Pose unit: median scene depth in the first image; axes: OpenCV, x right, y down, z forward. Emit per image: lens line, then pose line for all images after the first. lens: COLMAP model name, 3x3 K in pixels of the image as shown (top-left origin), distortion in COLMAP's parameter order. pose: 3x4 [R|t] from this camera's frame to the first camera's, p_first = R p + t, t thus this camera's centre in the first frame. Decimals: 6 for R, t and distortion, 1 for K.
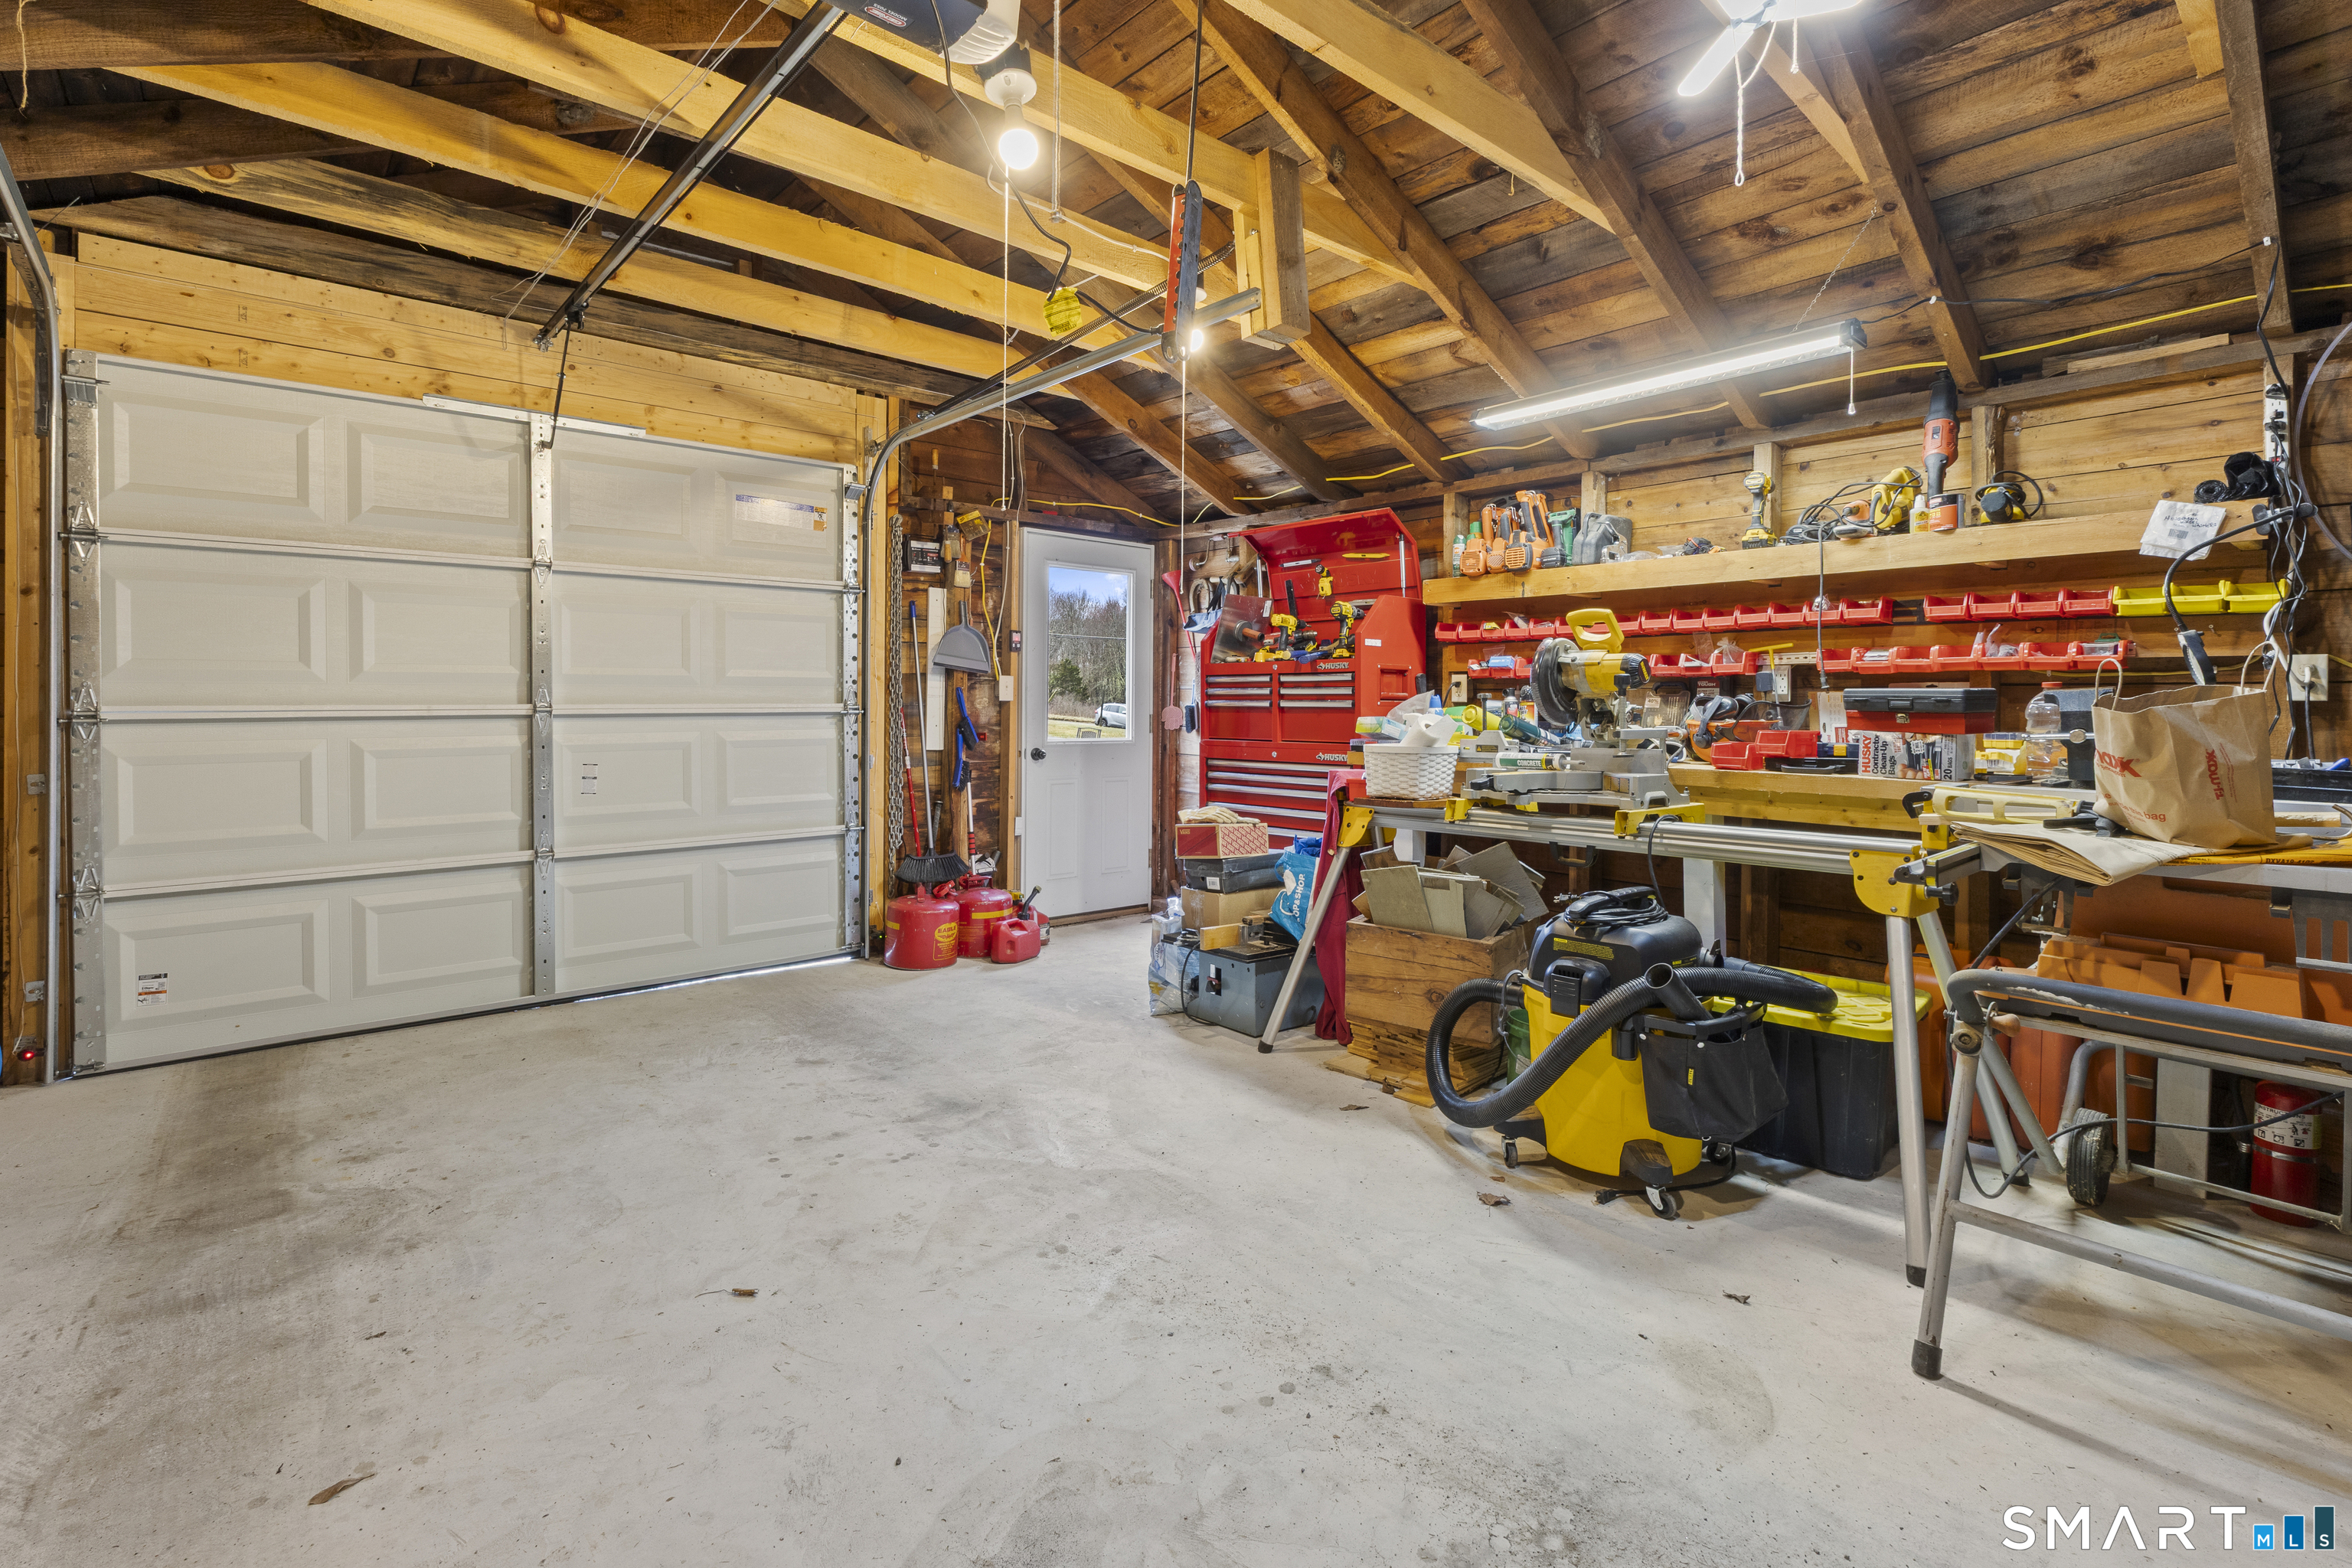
lens RADIAL K [[1094.2, 0, 1186.6], [0, 1094.2, 712.6], [0, 0, 1]] dist [-0.005252, -0.000006]
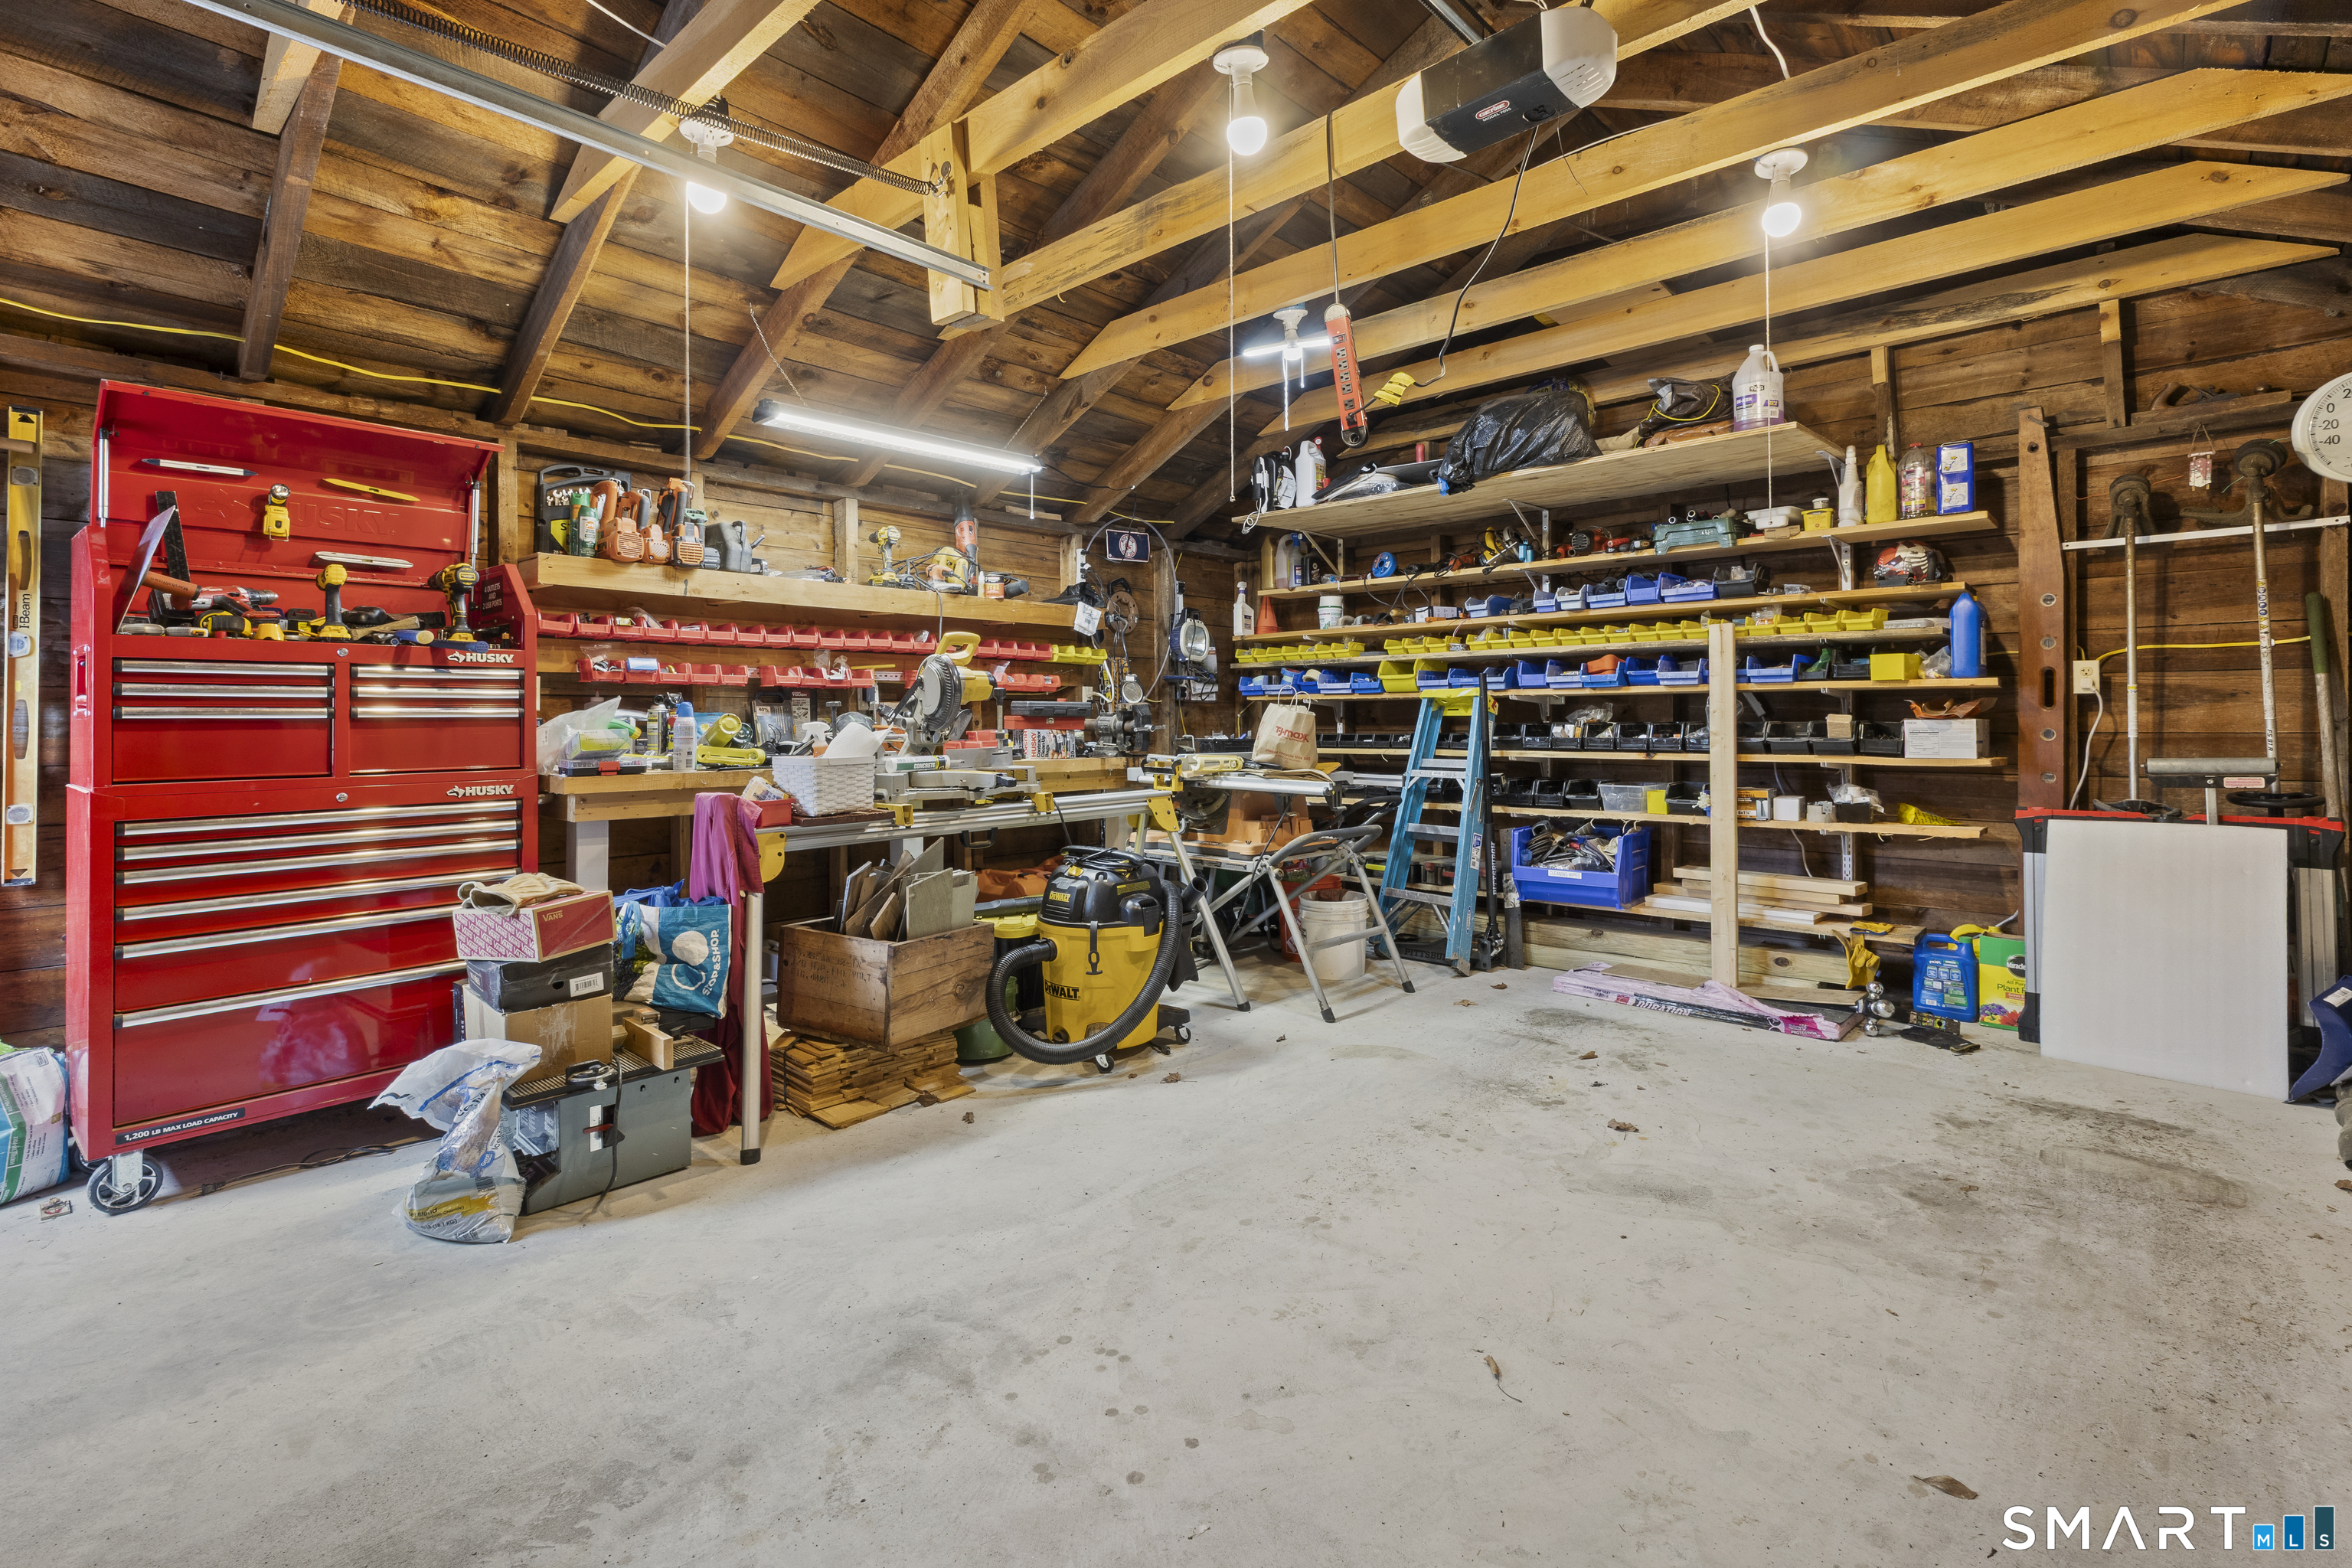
lens RADIAL K [[1094.2, 0, 1186.6], [0, 1094.2, 712.6], [0, 0, 1]] dist [-0.005252, -0.000006]
pose [[-0.119569, -0.000660, 0.992826, -0.916079], [0.009723, 0.999951, 0.001835, -0.007725], [-0.992778, 0.009873, -0.119557, 0.979734]]
